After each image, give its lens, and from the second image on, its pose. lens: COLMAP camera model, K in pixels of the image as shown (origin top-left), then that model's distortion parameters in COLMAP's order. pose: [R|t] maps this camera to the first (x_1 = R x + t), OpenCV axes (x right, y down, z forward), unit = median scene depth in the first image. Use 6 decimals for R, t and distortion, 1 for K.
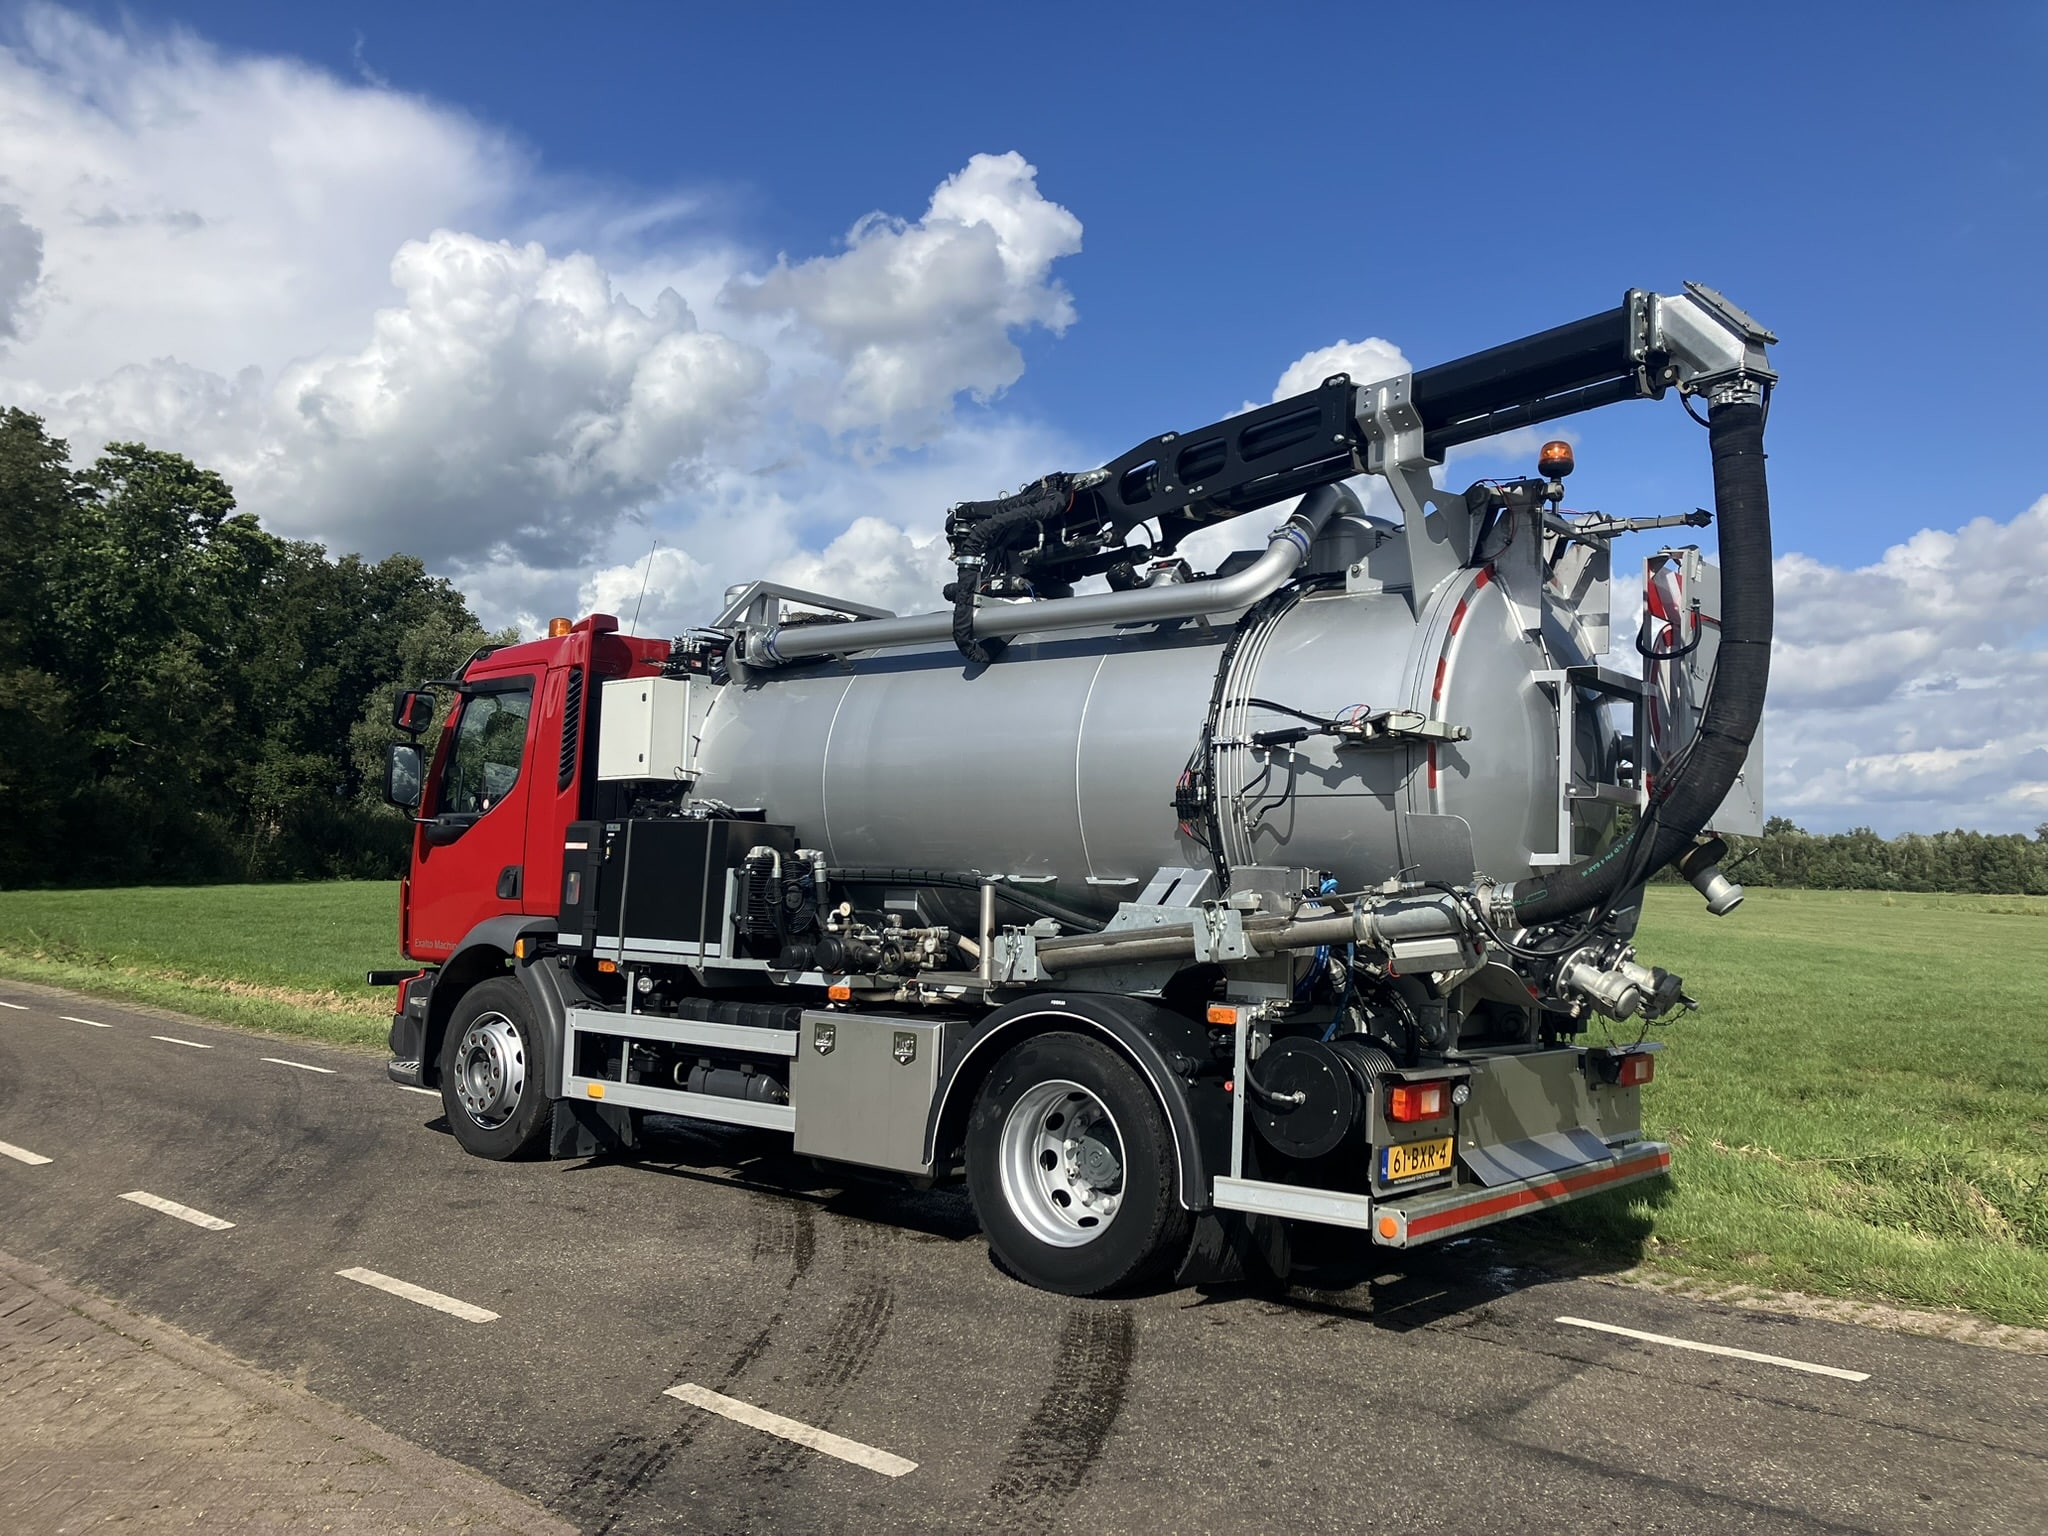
lens RADIAL K [[1682.7, 0, 1021.1], [0, 1682.7, 758.2], [0, 0, 1]] dist [0.032550, -0.034572]
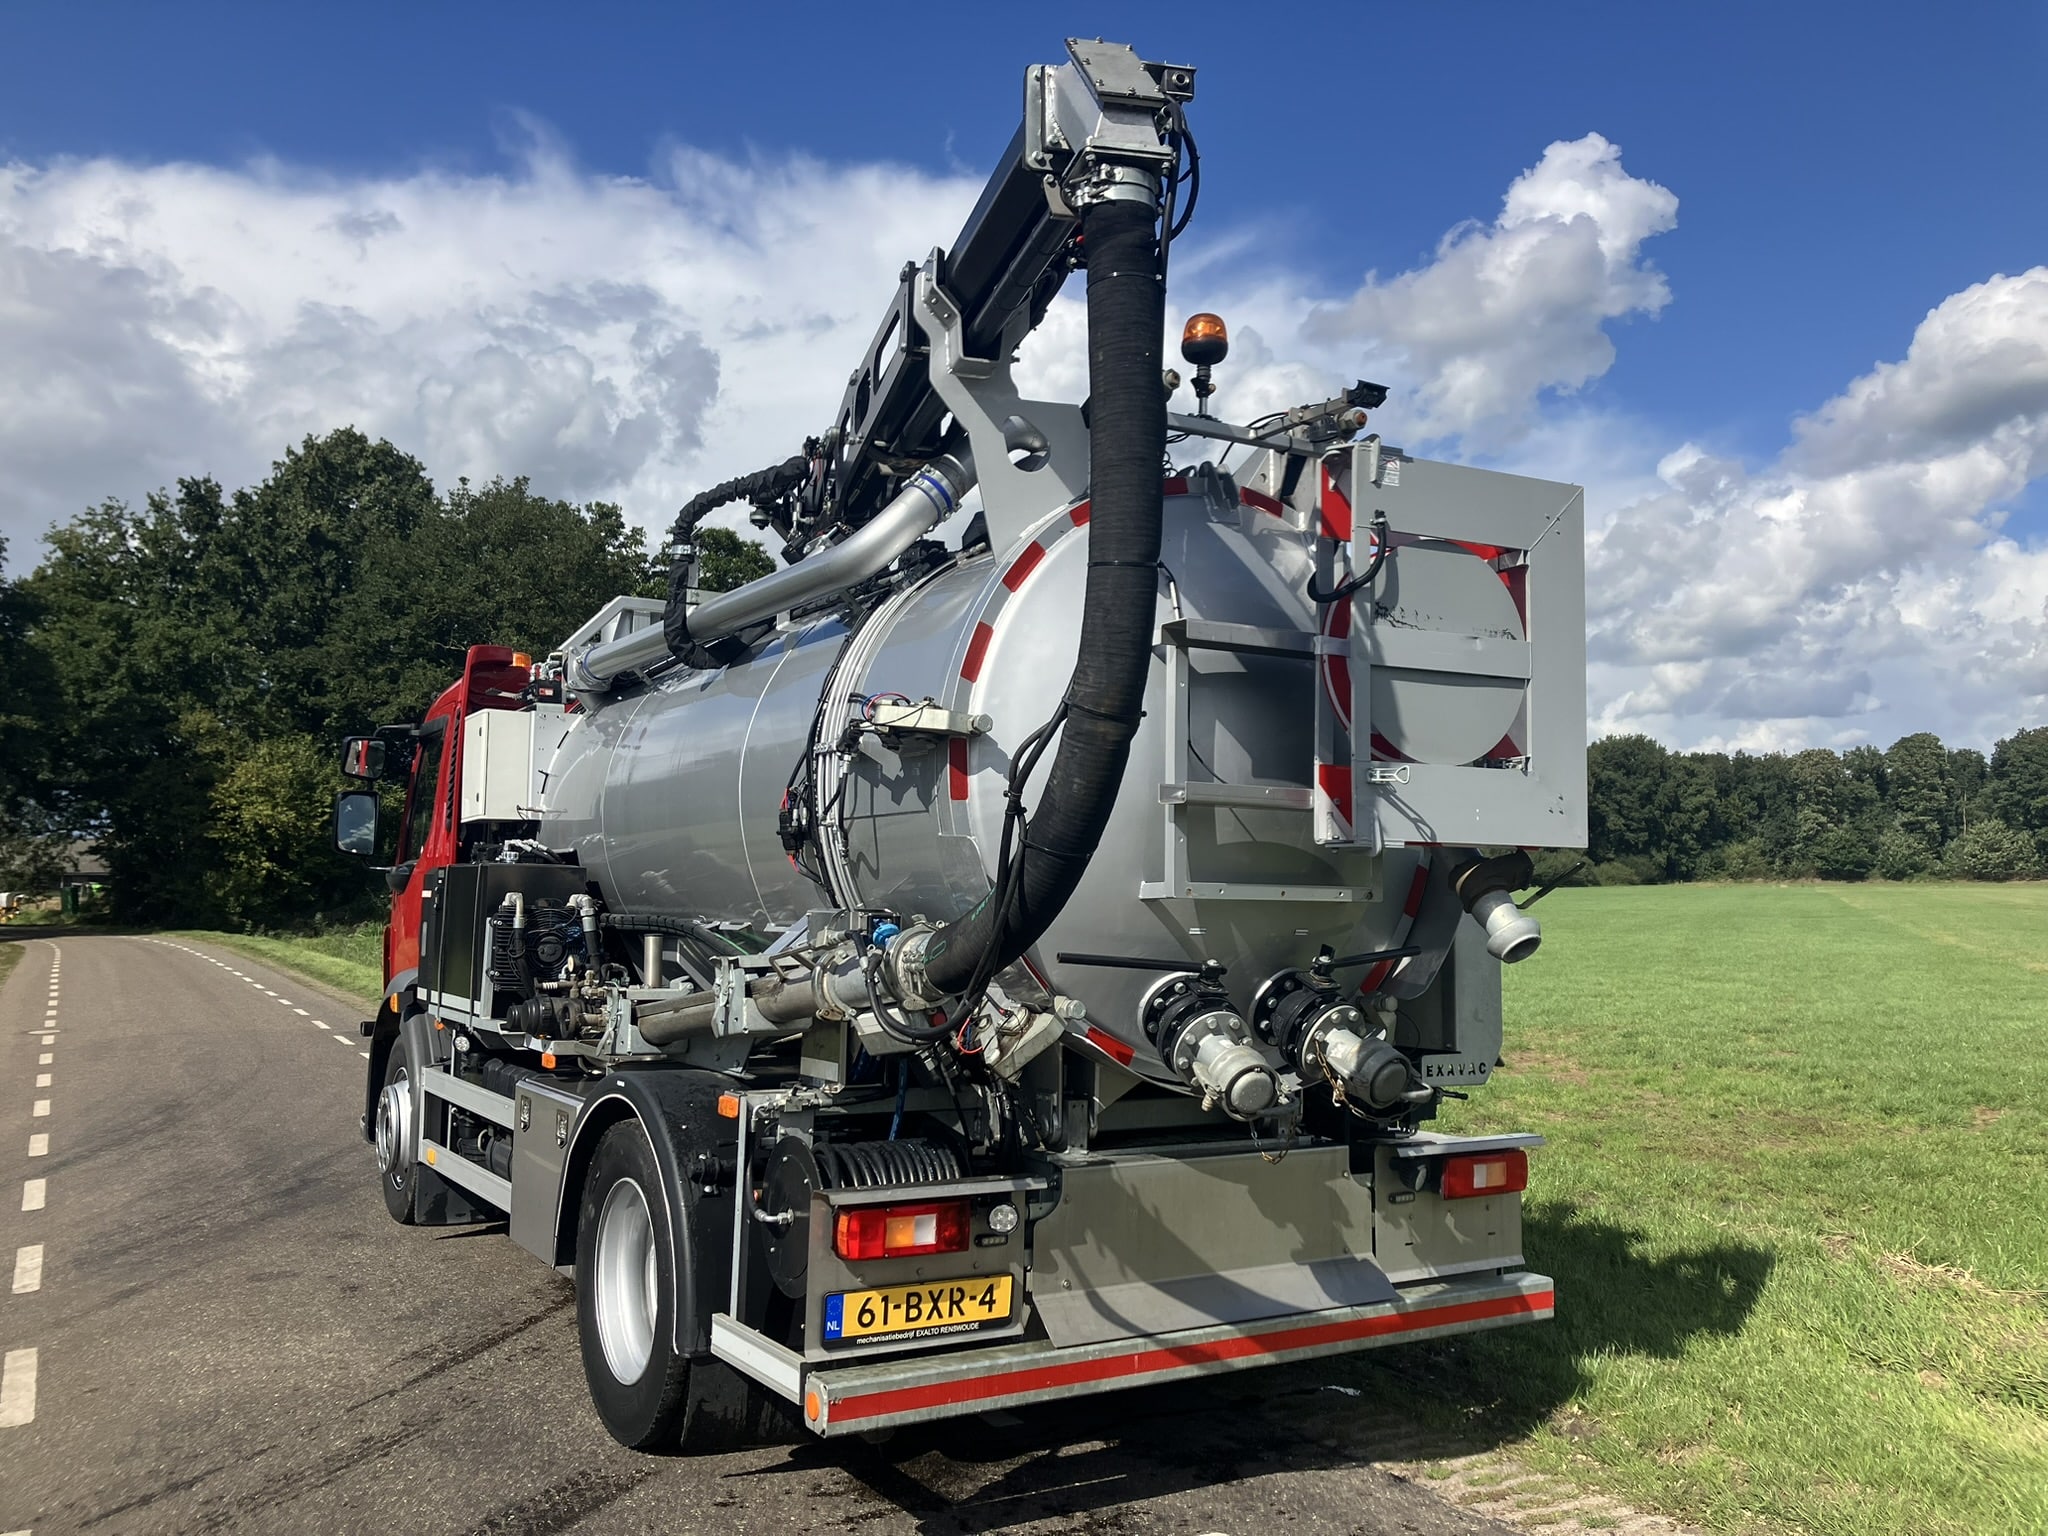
lens RADIAL K [[1682.7, 0, 1061.1], [0, 1682.7, 763.3], [0, 0, 1]] dist [0.032550, -0.034572]
pose [[0.946295, -0.049901, -0.319431, 0.409538], [0.046432, 0.998751, -0.018472, 0.013898], [0.319953, 0.002648, 0.947430, 0.248223]]
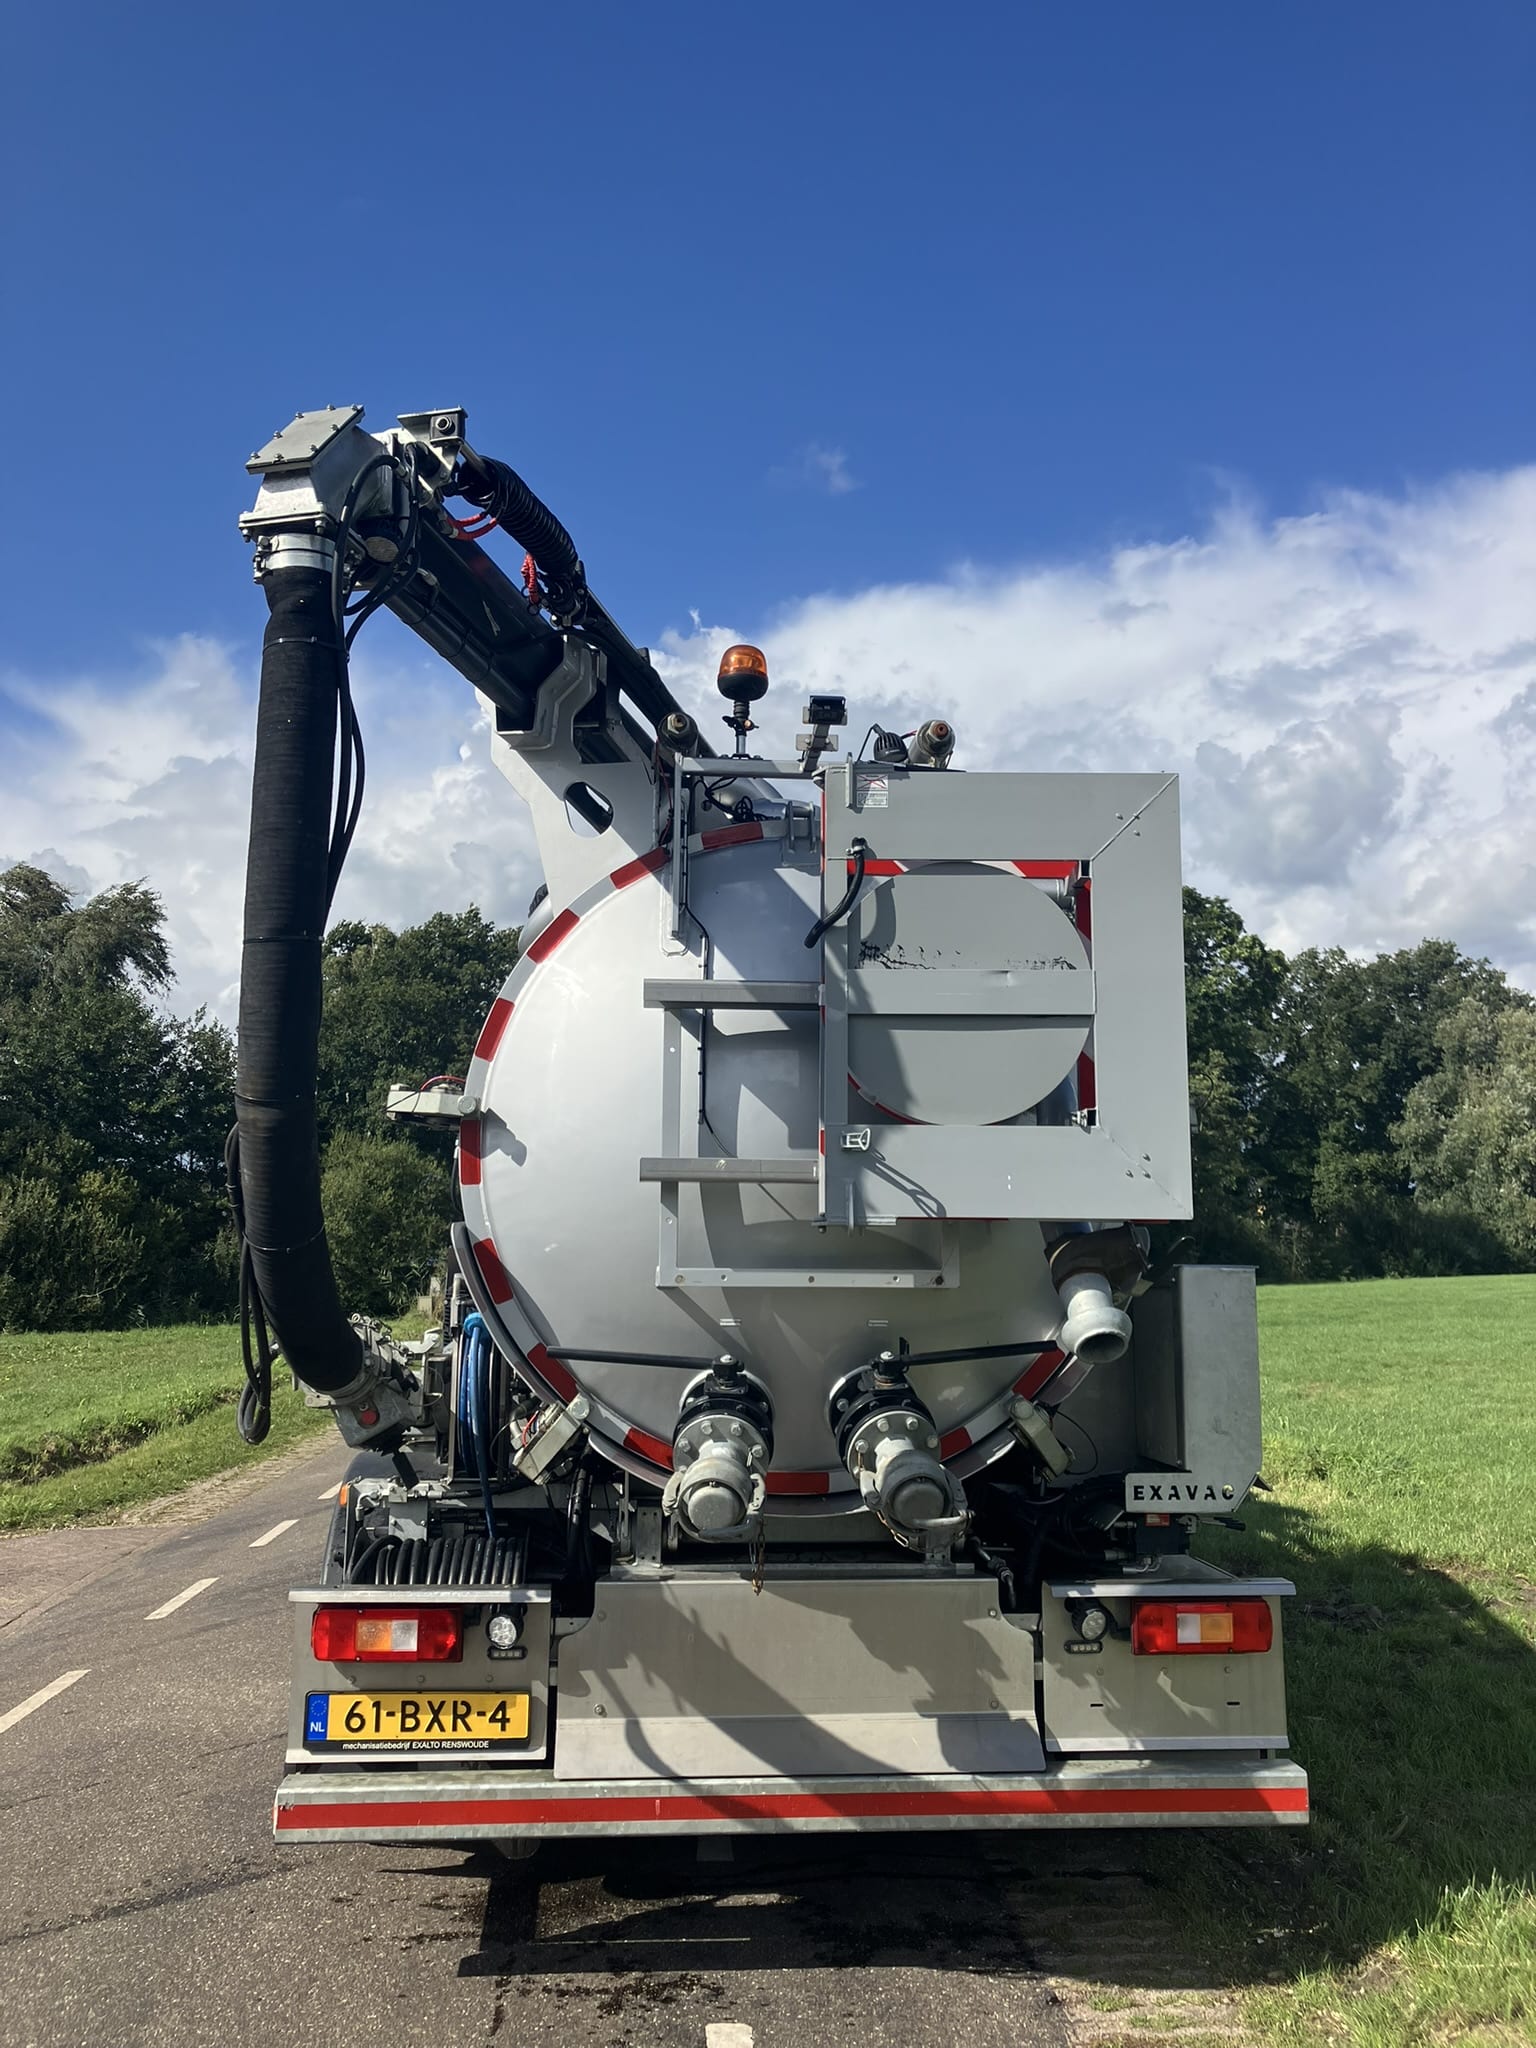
lens RADIAL K [[1682.7, 0, 758.6], [0, 1682.7, 1021.0], [0, 0, 1]] dist [0.032550, -0.034572]
pose [[0.695359, -0.131039, -0.706615, 0.660819], [0.076054, 0.991133, -0.108959, 0.028720], [0.714627, 0.022024, 0.699159, 0.459248]]
